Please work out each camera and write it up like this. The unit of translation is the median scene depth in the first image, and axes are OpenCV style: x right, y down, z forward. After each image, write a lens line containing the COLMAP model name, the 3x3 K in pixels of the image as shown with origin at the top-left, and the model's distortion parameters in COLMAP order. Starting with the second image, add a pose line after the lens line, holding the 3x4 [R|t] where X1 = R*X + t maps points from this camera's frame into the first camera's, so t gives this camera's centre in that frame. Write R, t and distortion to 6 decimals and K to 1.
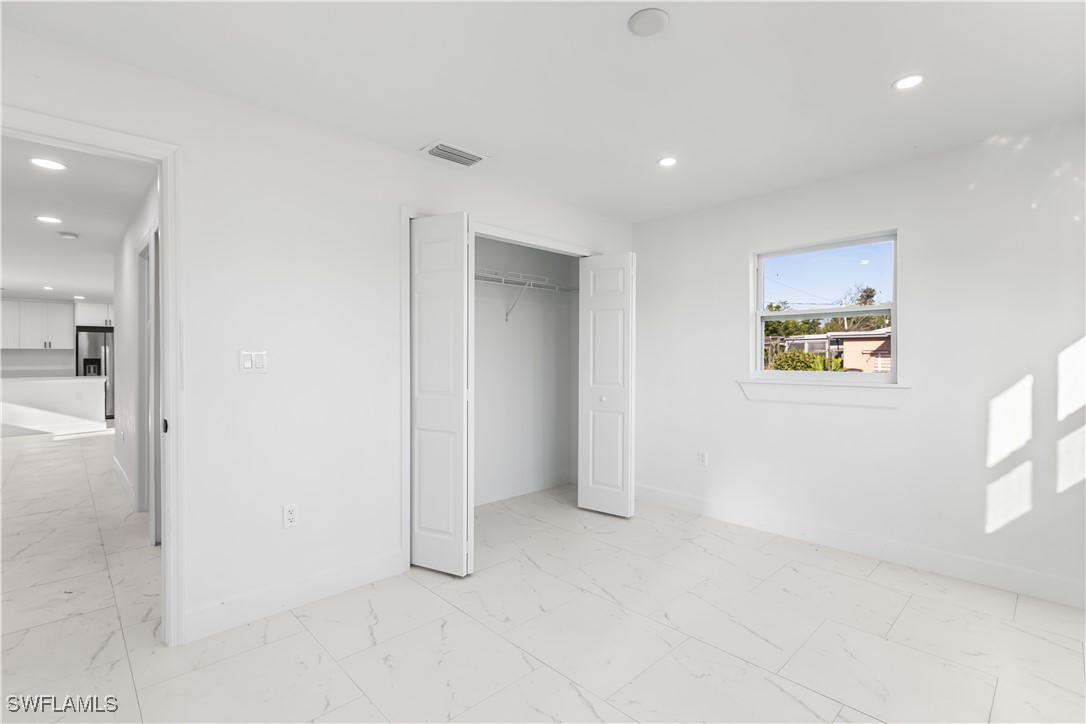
lens RADIAL K [[501.8, 0, 537.7], [0, 501.8, 352.7], [0, 0, 1]] dist [0.003588, 0.000637]
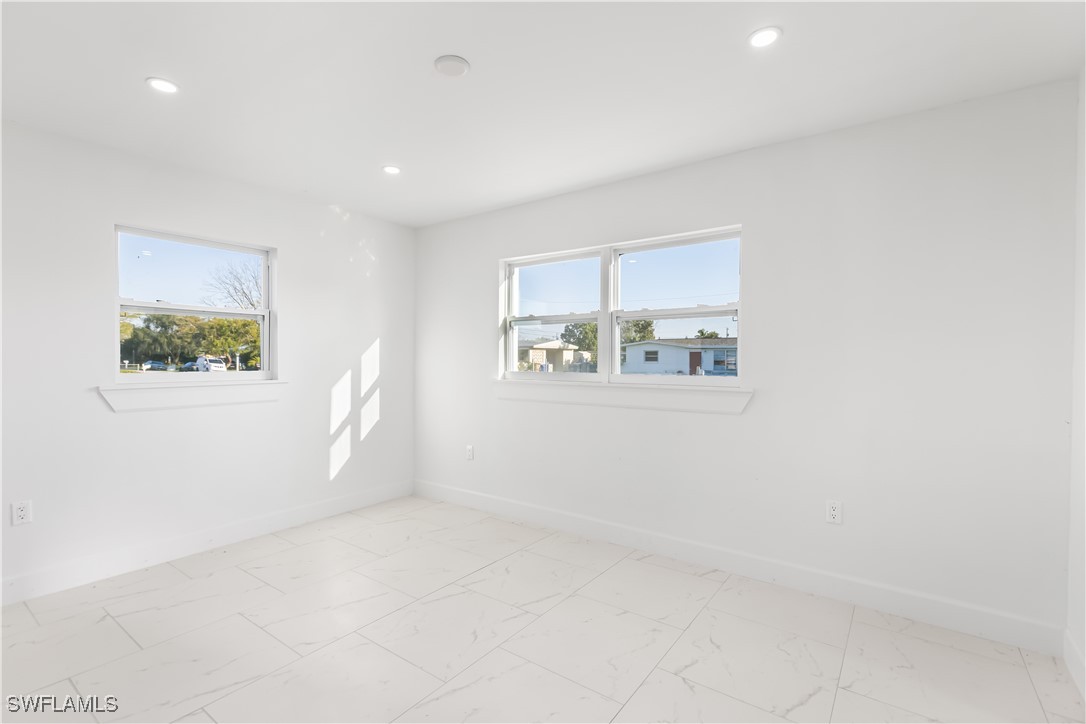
lens RADIAL K [[501.8, 0, 537.7], [0, 501.8, 352.7], [0, 0, 1]] dist [0.003588, 0.000637]
pose [[-0.149933, 0.008861, 0.988656, -0.612354], [-0.013234, 0.999852, -0.010968, 0.003365], [-0.988608, -0.014729, -0.149793, 0.645786]]
